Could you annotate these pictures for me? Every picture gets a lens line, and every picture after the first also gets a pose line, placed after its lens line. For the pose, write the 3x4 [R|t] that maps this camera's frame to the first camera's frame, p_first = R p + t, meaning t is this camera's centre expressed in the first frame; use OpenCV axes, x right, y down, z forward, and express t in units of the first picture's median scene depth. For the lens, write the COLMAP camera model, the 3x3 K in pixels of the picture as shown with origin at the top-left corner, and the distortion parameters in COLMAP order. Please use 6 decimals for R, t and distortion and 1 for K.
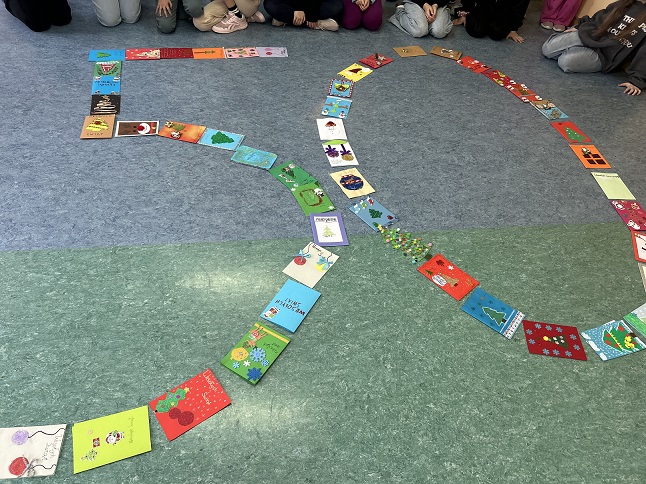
lens RADIAL K [[488.5, 0, 322.4], [0, 488.5, 239.0], [0, 0, 1]] dist [0.056411, -0.067583]
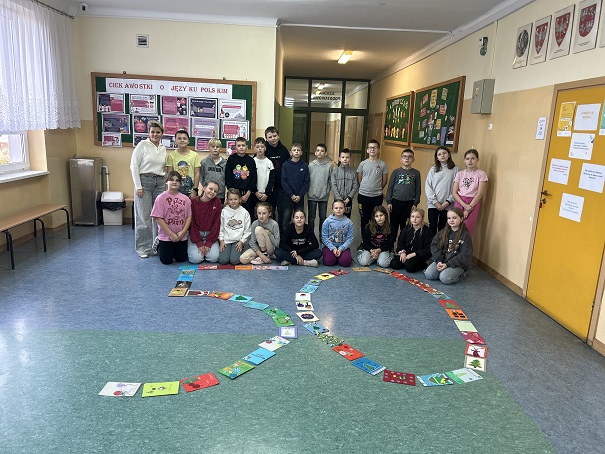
lens RADIAL K [[457.5, 0, 302.0], [0, 457.5, 224.2], [0, 0, 1]] dist [0.056411, -0.067583]
pose [[0.991245, -0.014603, -0.131226, 0.299938], [-0.061061, 0.830502, -0.553659, 0.602159], [0.117069, 0.556824, 0.822339, -0.642433]]
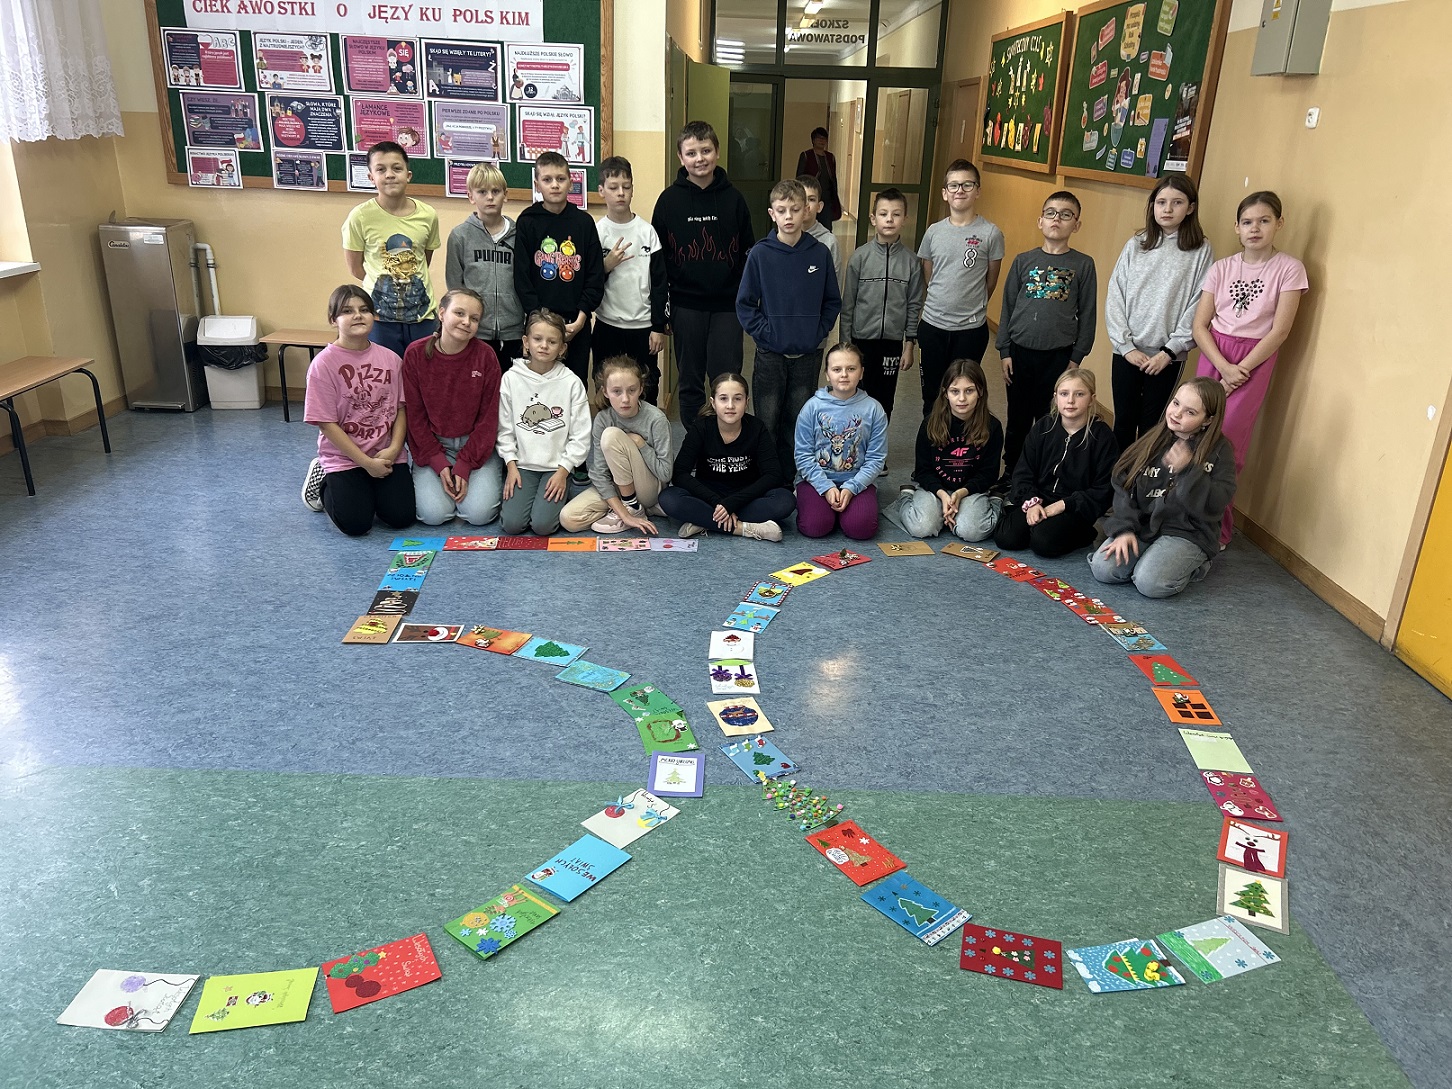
lens RADIAL K [[1097.9, 0, 724.7], [0, 1097.9, 537.8], [0, 0, 1]] dist [0.056411, -0.067583]
pose [[0.984859, 0.007879, -0.173176, 0.312610], [-0.080715, 0.904919, -0.417859, 0.286607], [0.153418, 0.425510, 0.891854, -0.348829]]
